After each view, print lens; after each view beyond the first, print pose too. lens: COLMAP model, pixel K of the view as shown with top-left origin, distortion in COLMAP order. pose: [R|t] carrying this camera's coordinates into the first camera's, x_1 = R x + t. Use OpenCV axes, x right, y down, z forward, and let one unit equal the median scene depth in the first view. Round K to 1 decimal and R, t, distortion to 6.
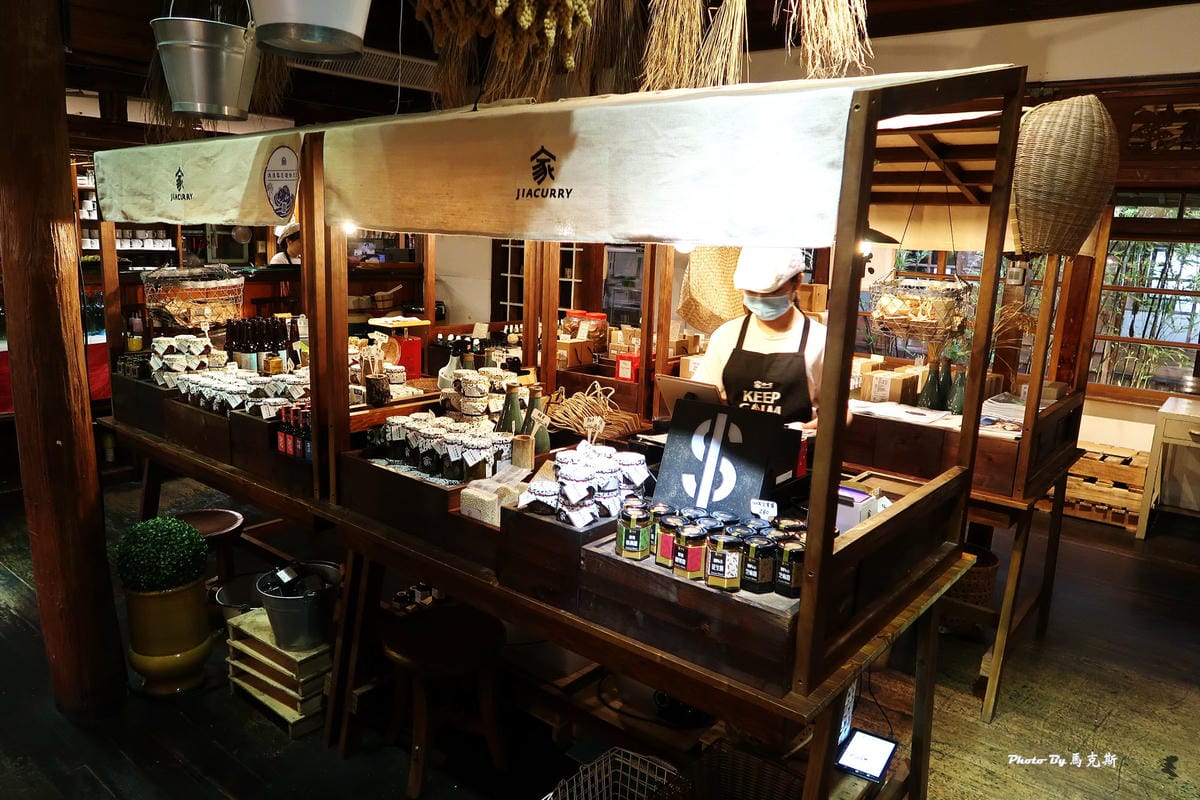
lens RADIAL K [[826.0, 0, 599.1], [0, 826.0, 402.5], [0, 0, 1]] dist [-0.001254, -0.000178]
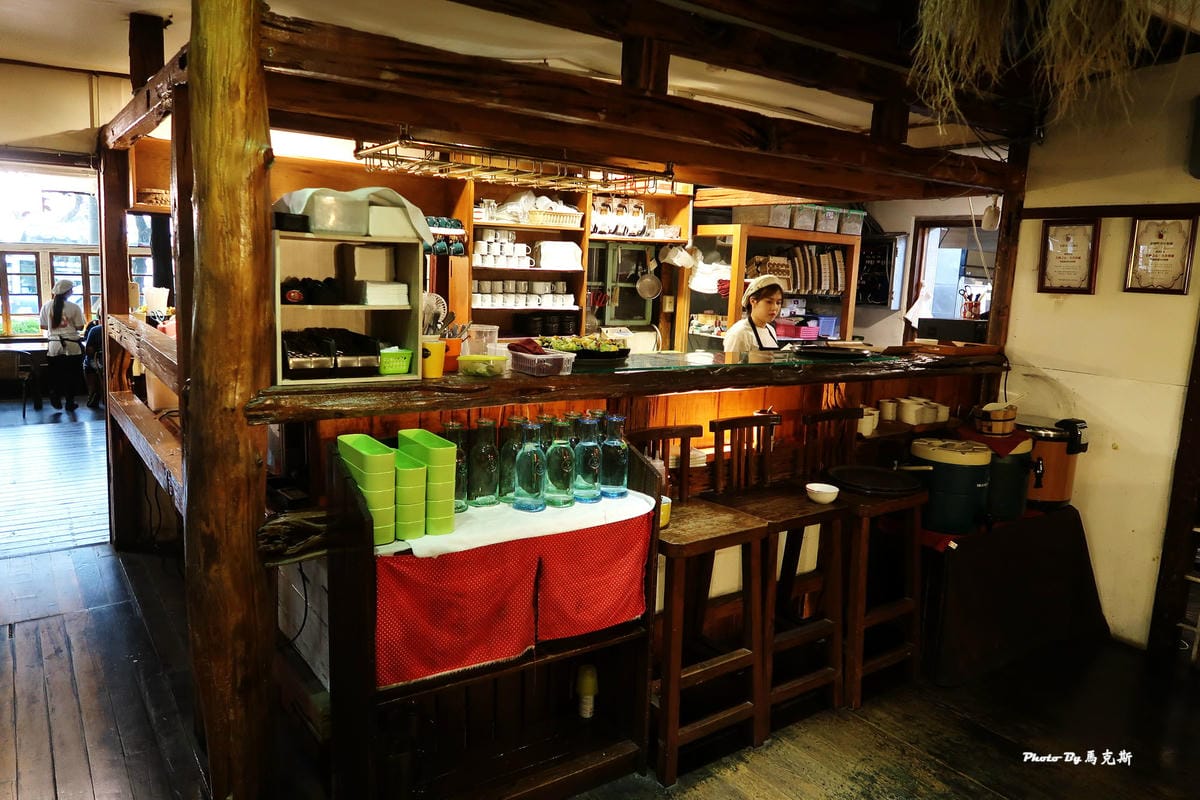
lens RADIAL K [[826.0, 0, 600.9], [0, 826.0, 395.8], [0, 0, 1]] dist [-0.001254, -0.000178]
pose [[0.963595, 0.050824, -0.262492, -0.301855], [-0.065100, 0.996819, -0.045972, -0.078144], [0.259320, 0.061387, 0.963838, 0.318824]]
